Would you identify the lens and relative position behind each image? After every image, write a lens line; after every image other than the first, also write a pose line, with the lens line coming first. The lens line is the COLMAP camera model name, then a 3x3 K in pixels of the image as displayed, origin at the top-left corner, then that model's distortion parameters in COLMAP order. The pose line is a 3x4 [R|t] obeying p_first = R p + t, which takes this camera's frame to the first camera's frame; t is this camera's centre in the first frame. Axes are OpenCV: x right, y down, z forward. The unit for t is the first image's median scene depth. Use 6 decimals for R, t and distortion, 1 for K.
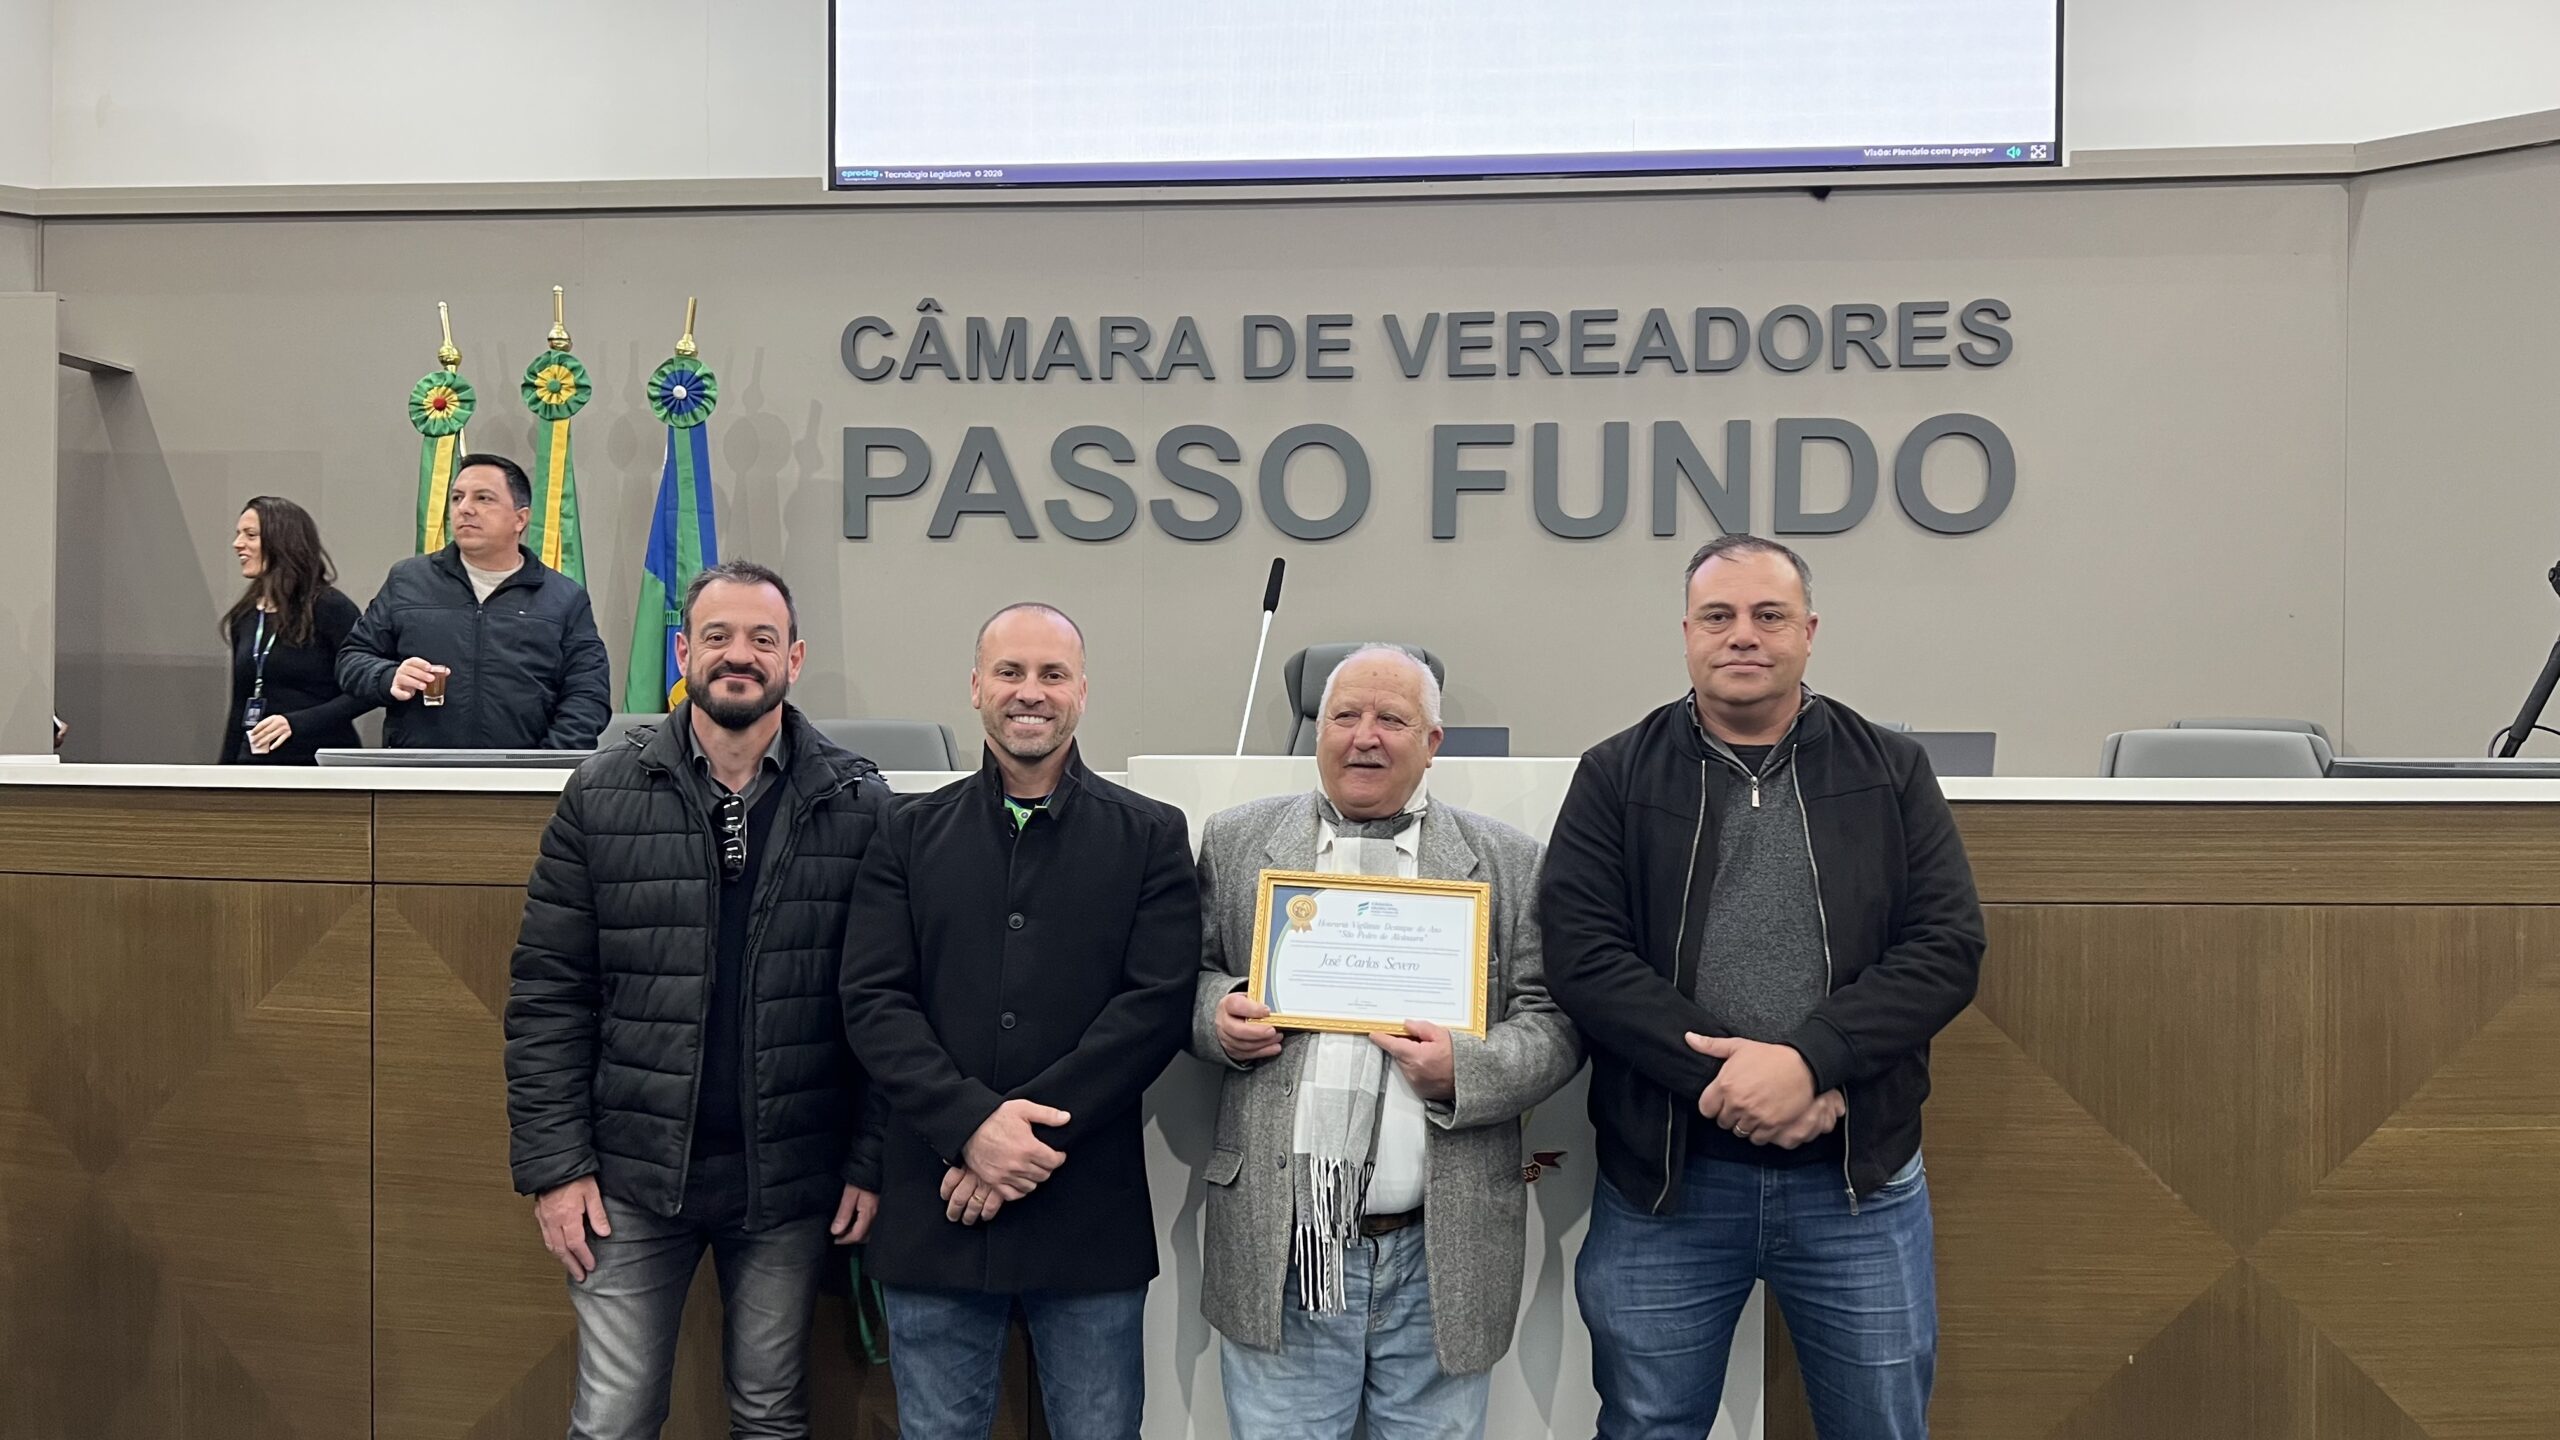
lens RADIAL K [[1899.8, 0, 1278.1], [0, 1899.8, 777.9], [0, 0, 1]] dist [0.079801, -0.002742]
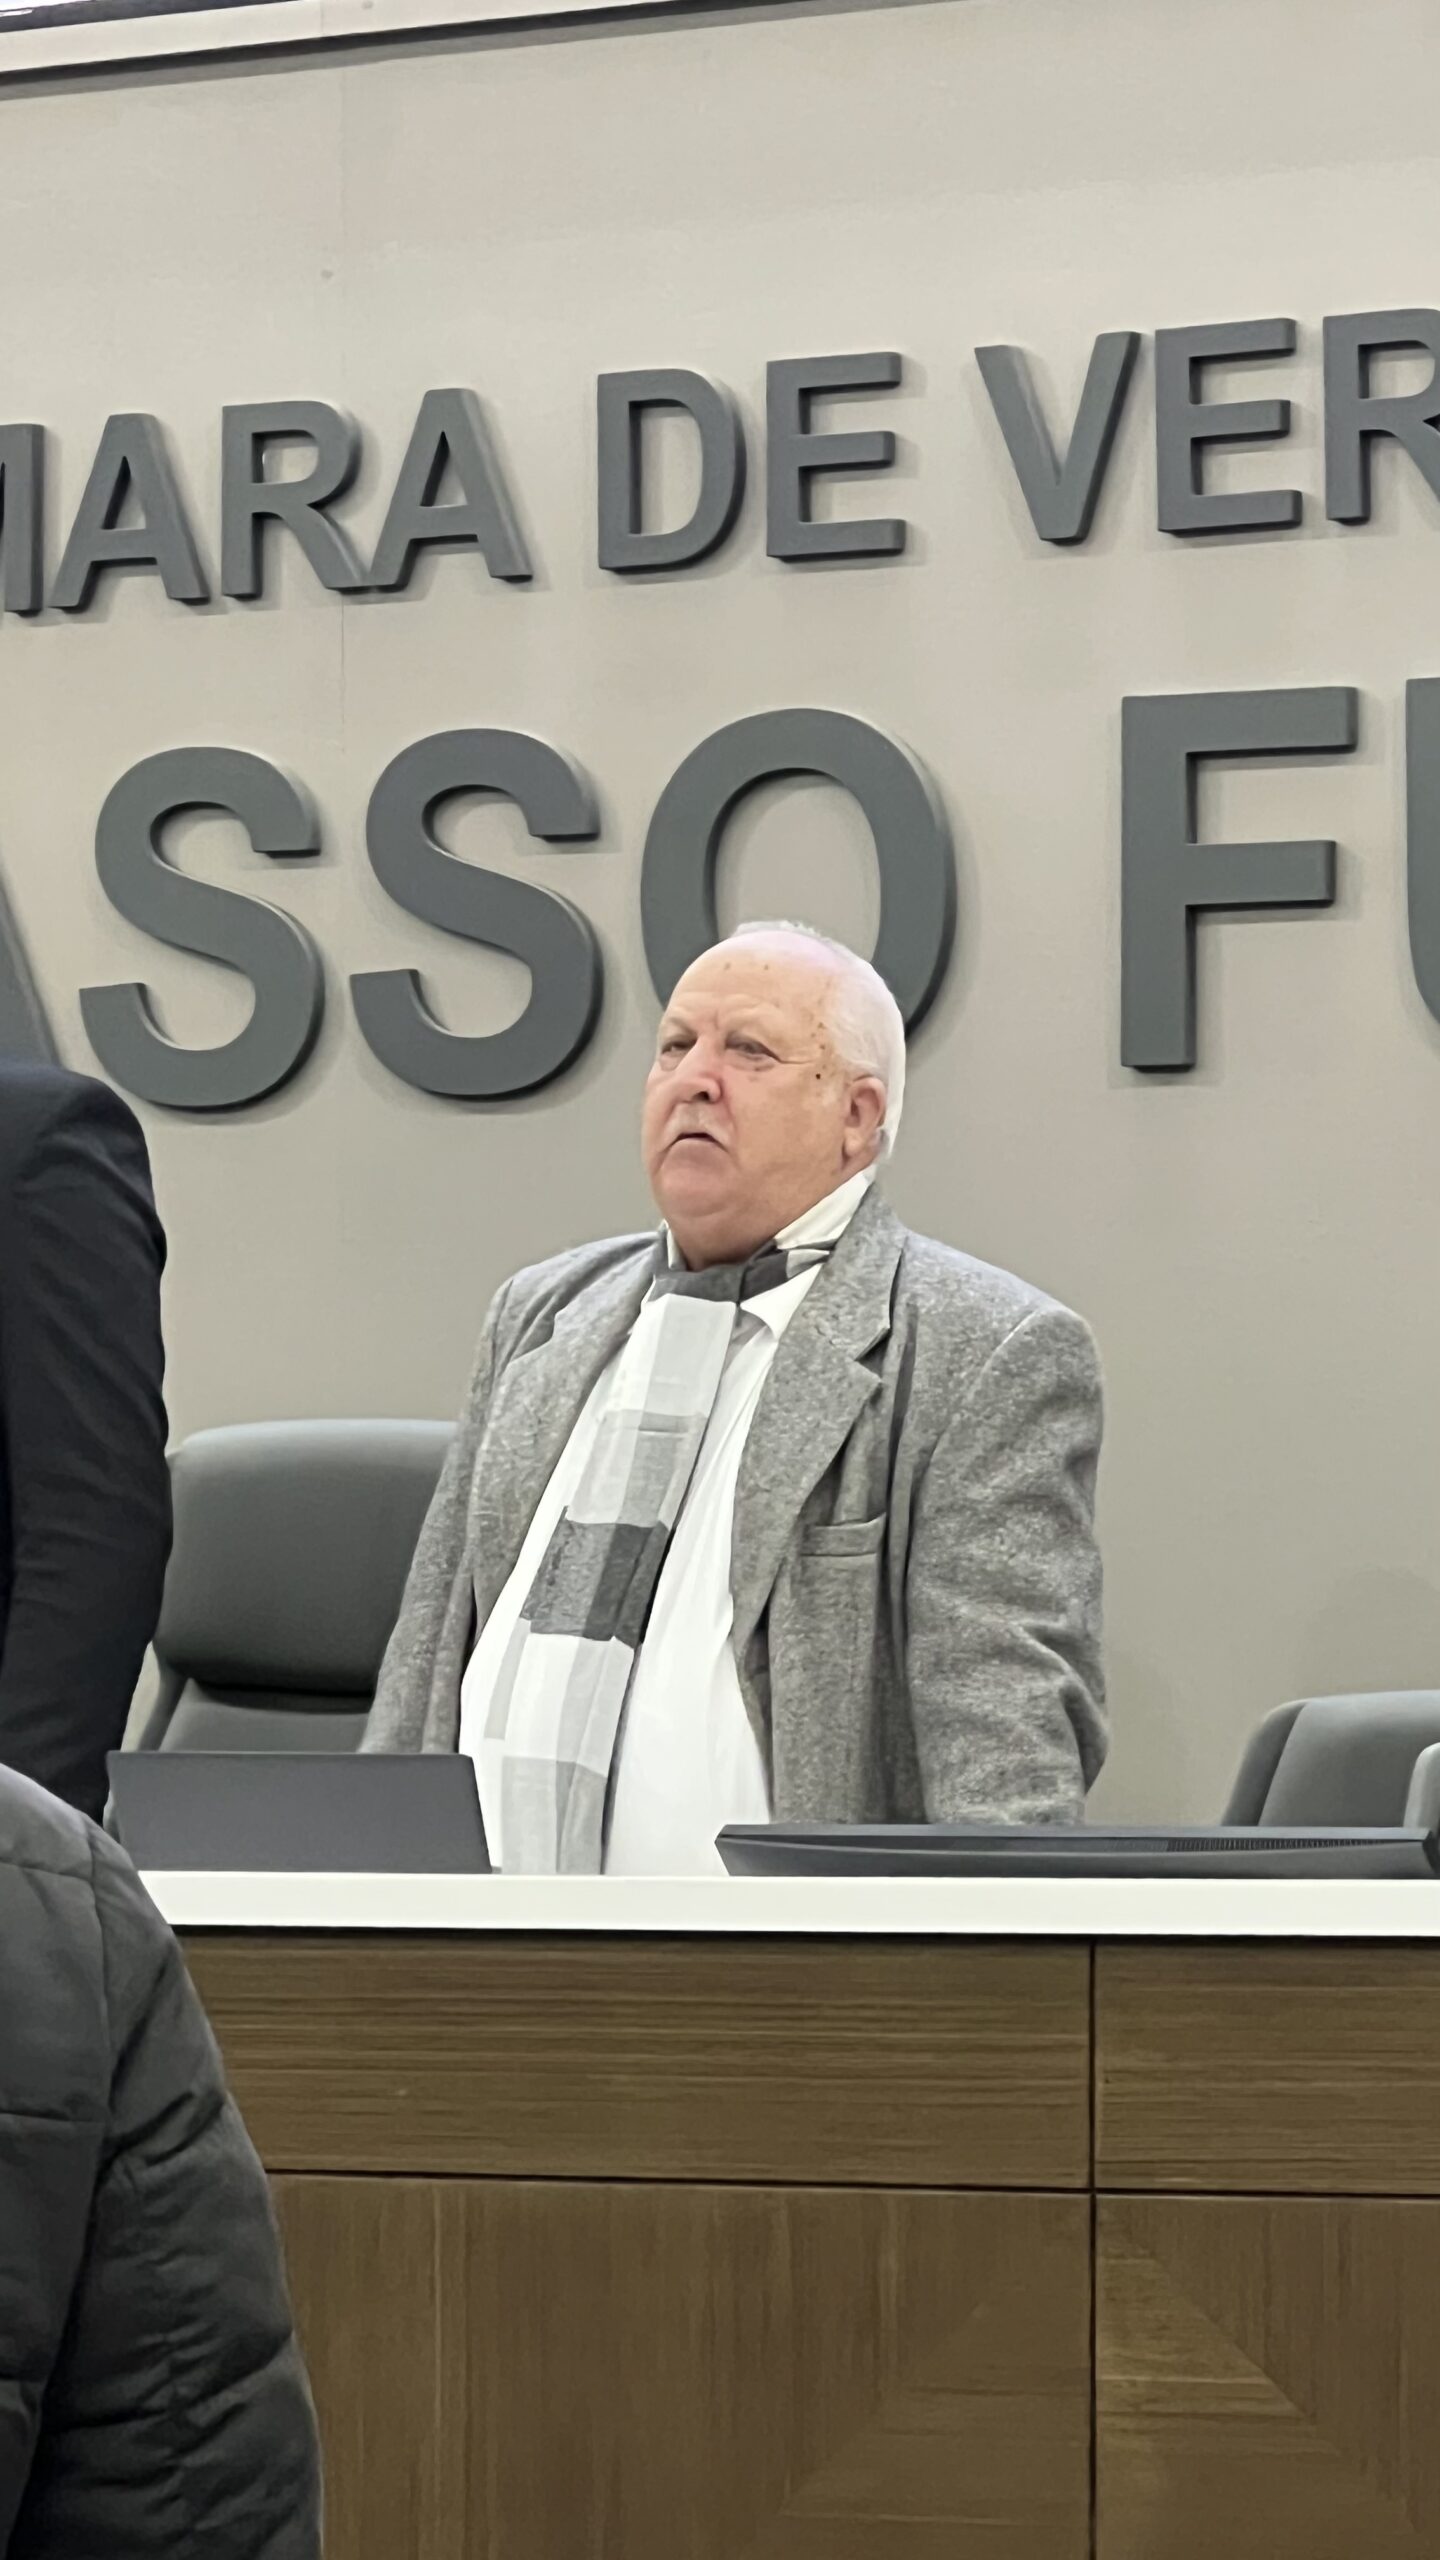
lens RADIAL K [[10522.0, 0, 719.8], [0, 10522.0, 1280.1], [0, 0, 1]] dist [-0.388329, 0.000000]
pose [[0.866913, -0.021889, -0.497978, 0.843586], [-0.007150, 0.998386, -0.056332, -0.000127], [0.498407, 0.052395, 0.865358, -0.455494]]
